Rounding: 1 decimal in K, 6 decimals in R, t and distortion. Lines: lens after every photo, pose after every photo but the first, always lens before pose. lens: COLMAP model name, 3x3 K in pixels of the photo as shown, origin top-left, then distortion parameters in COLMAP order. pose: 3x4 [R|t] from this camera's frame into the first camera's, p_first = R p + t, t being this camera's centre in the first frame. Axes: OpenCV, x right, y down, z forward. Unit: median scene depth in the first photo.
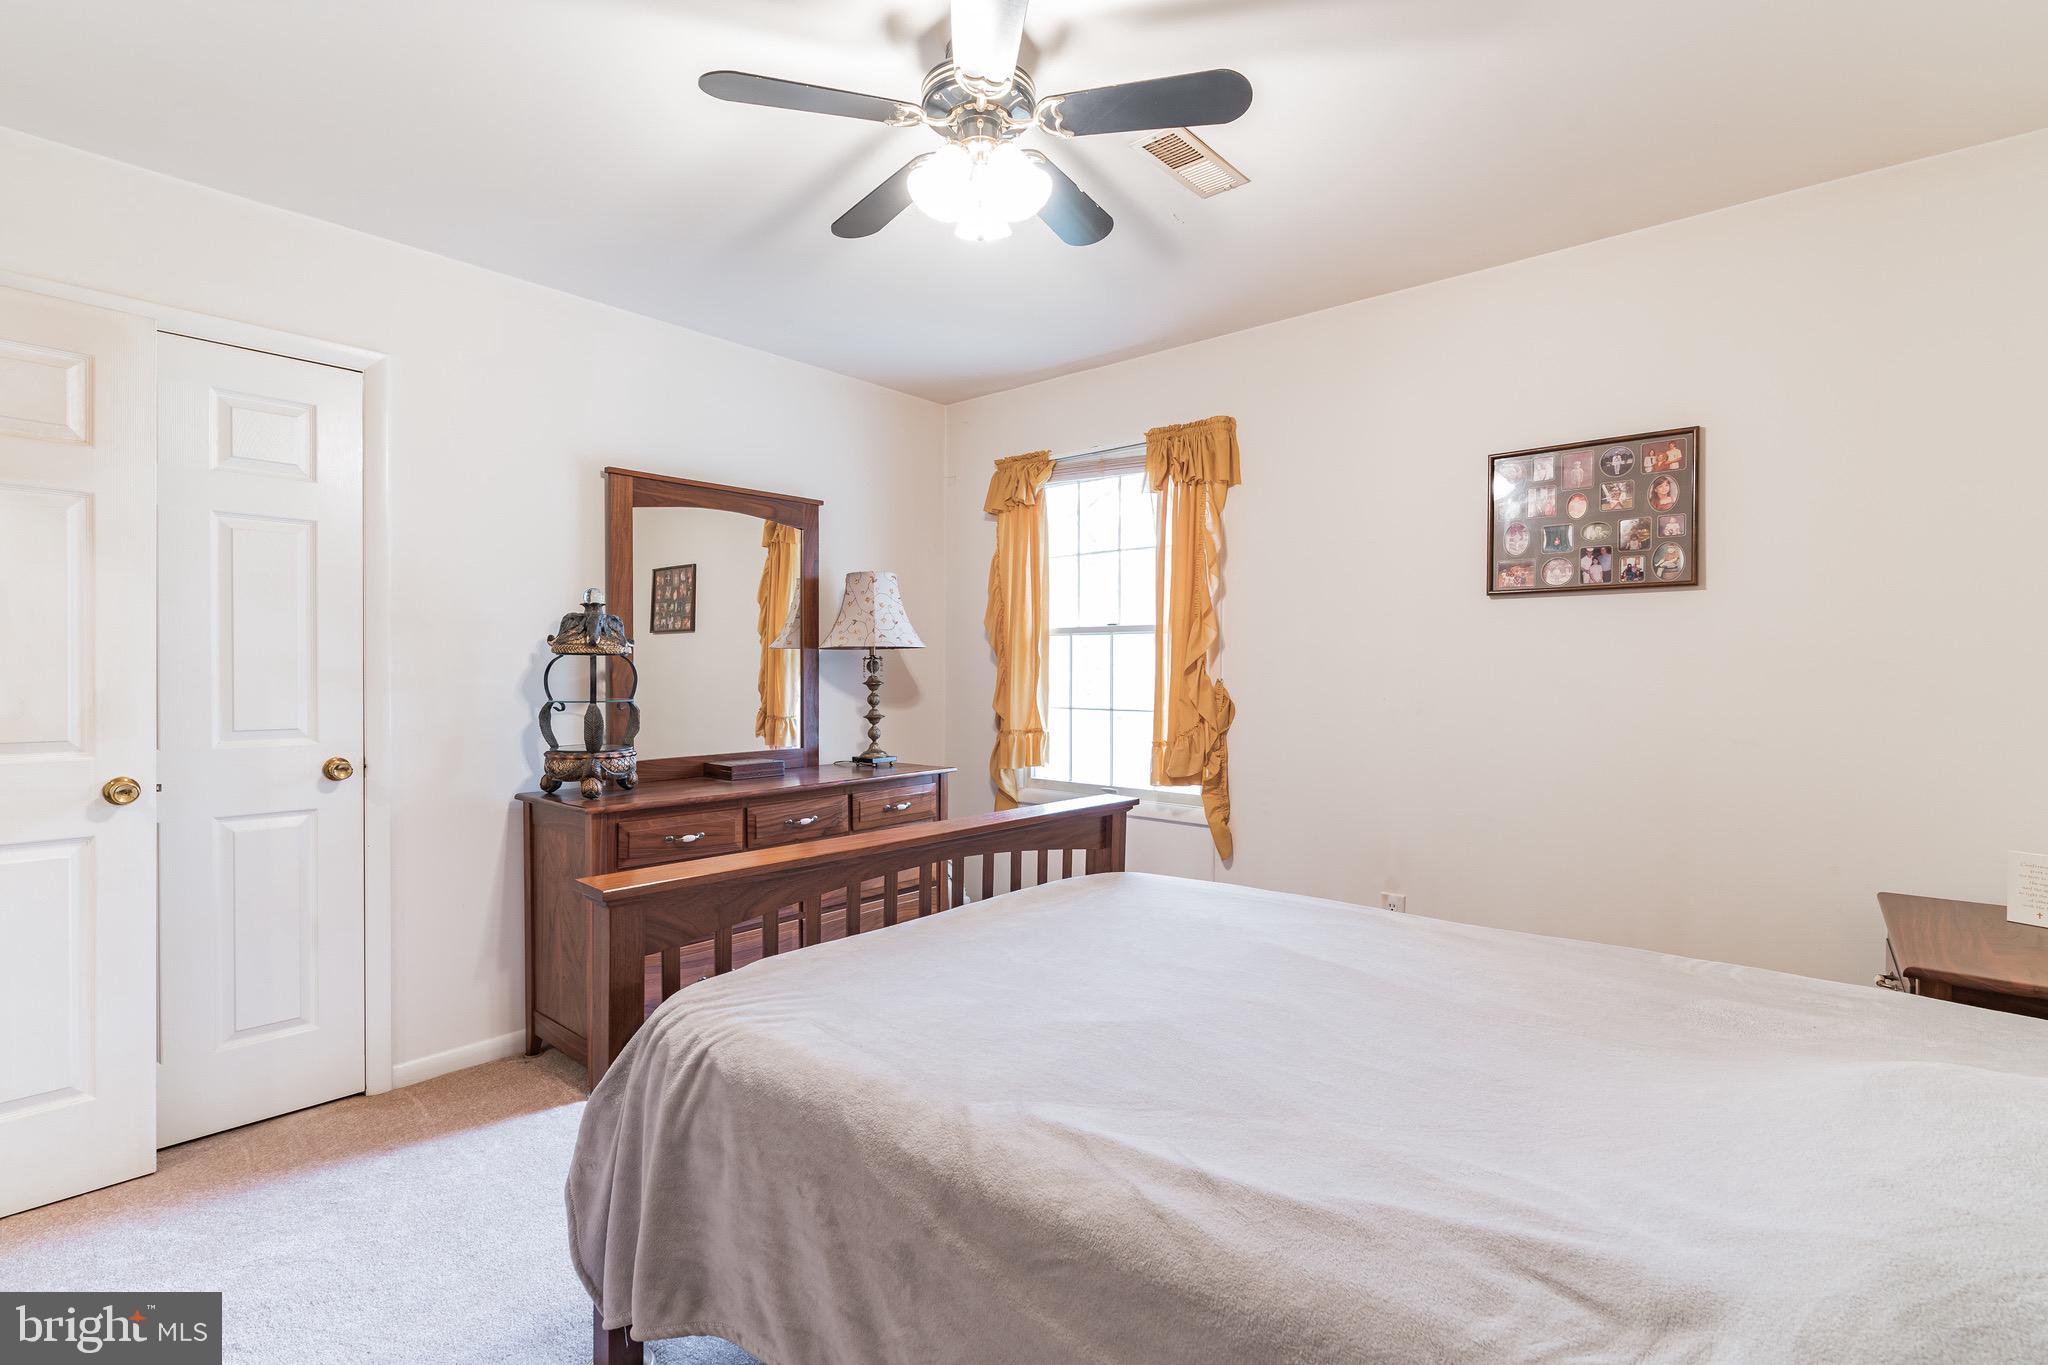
lens RADIAL K [[933.3, 0, 1021.2], [0, 933.3, 681.5], [0, 0, 1]] dist [-0.022811, -0.002020]
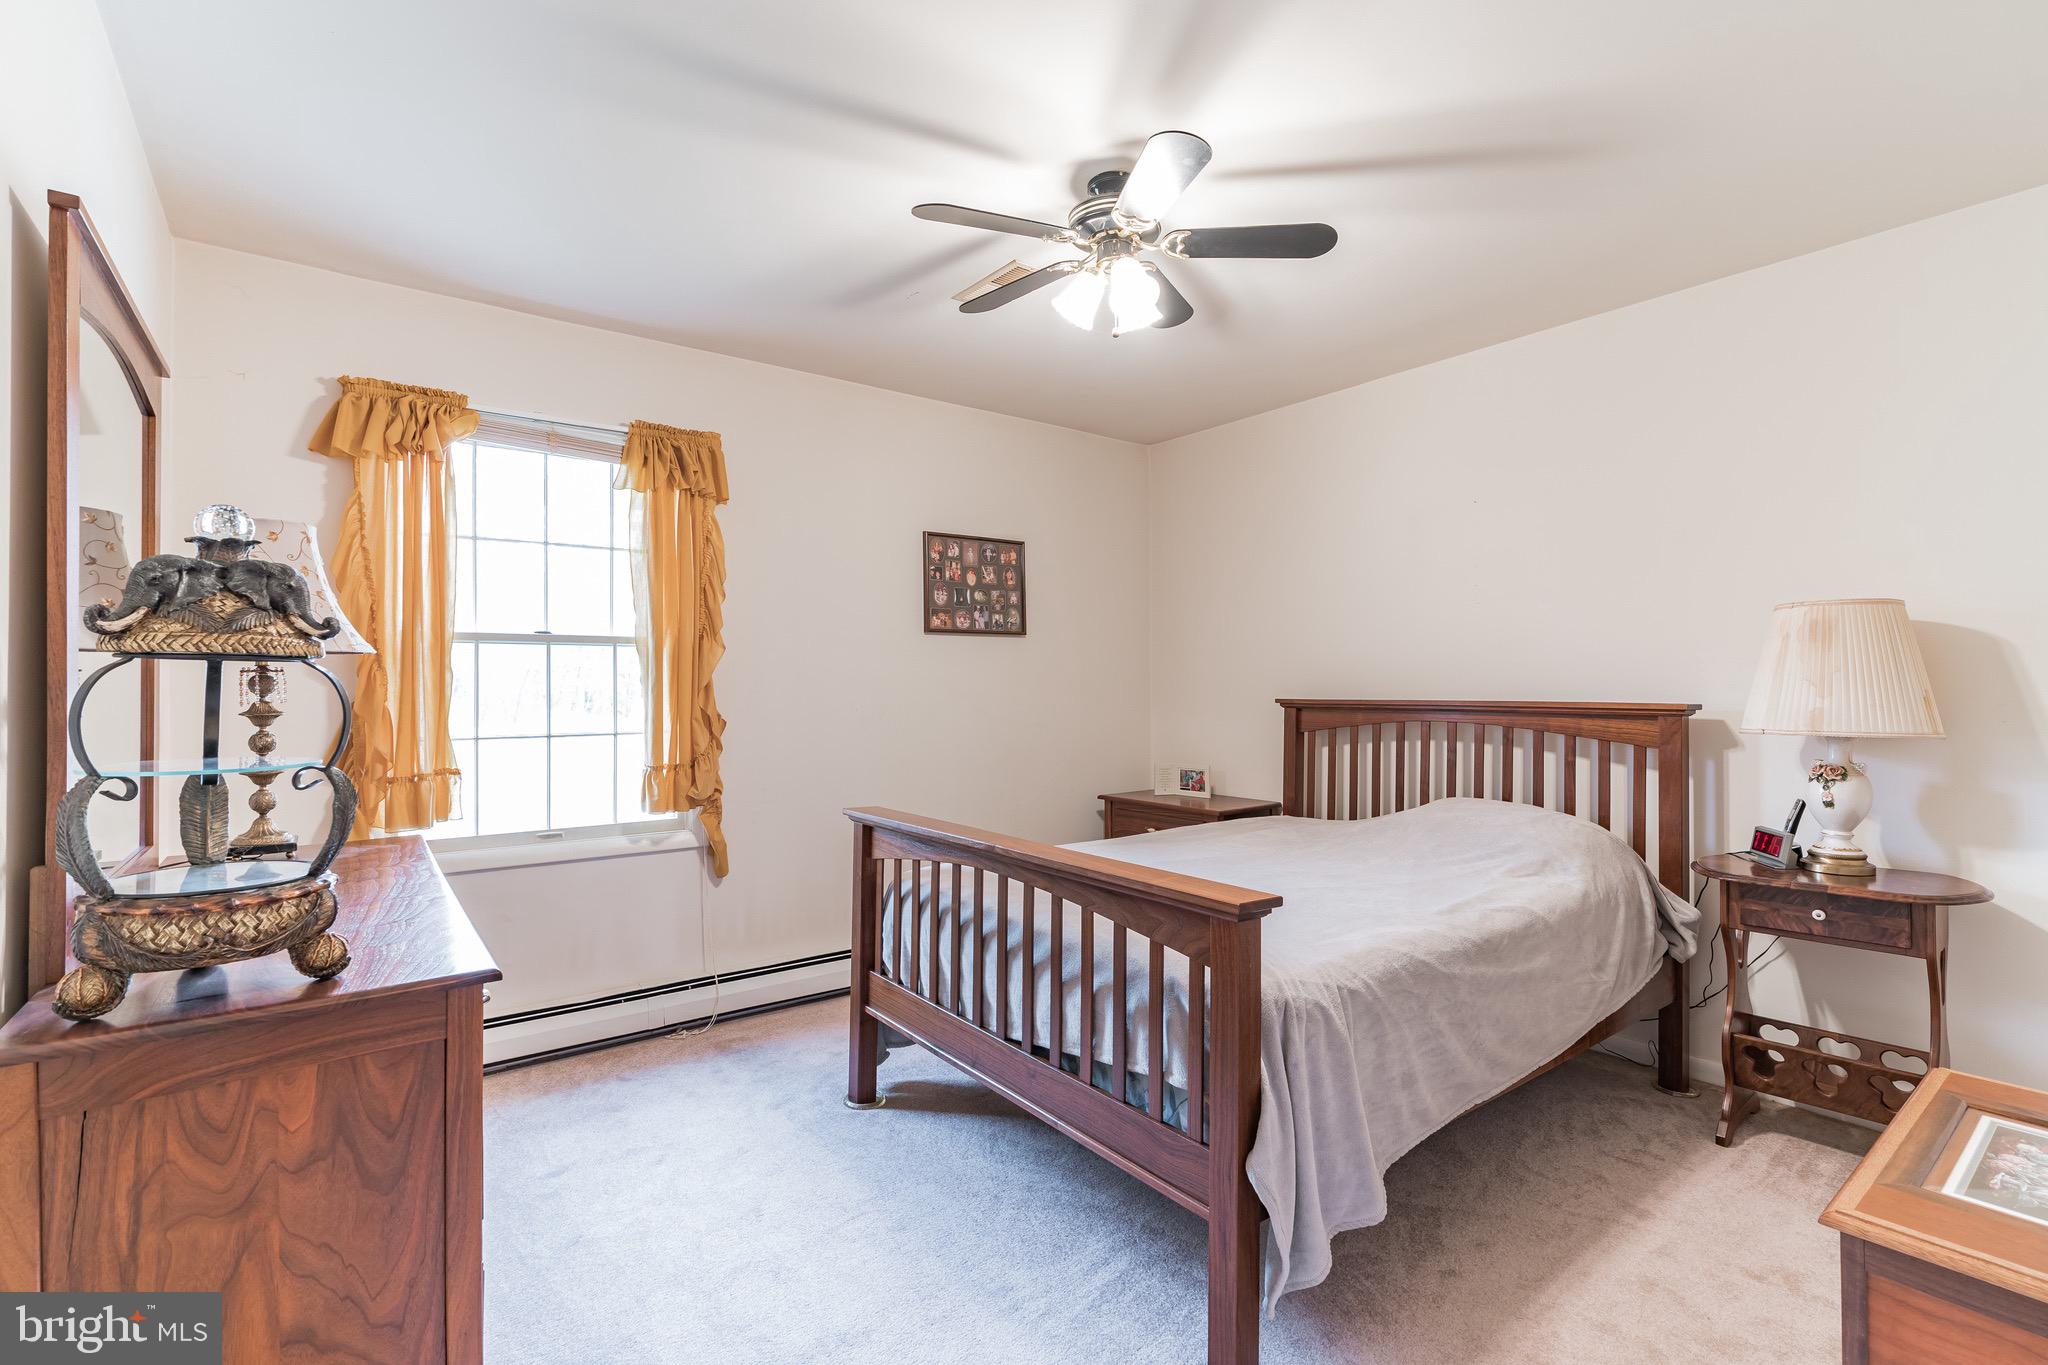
lens RADIAL K [[933.3, 0, 1024.9], [0, 933.3, 681.8], [0, 0, 1]] dist [-0.022811, -0.002020]
pose [[0.198900, -0.000569, 0.980020, -0.844688], [0.017446, 0.999843, -0.002960, -0.011123], [-0.979864, 0.017686, 0.198879, 0.581505]]
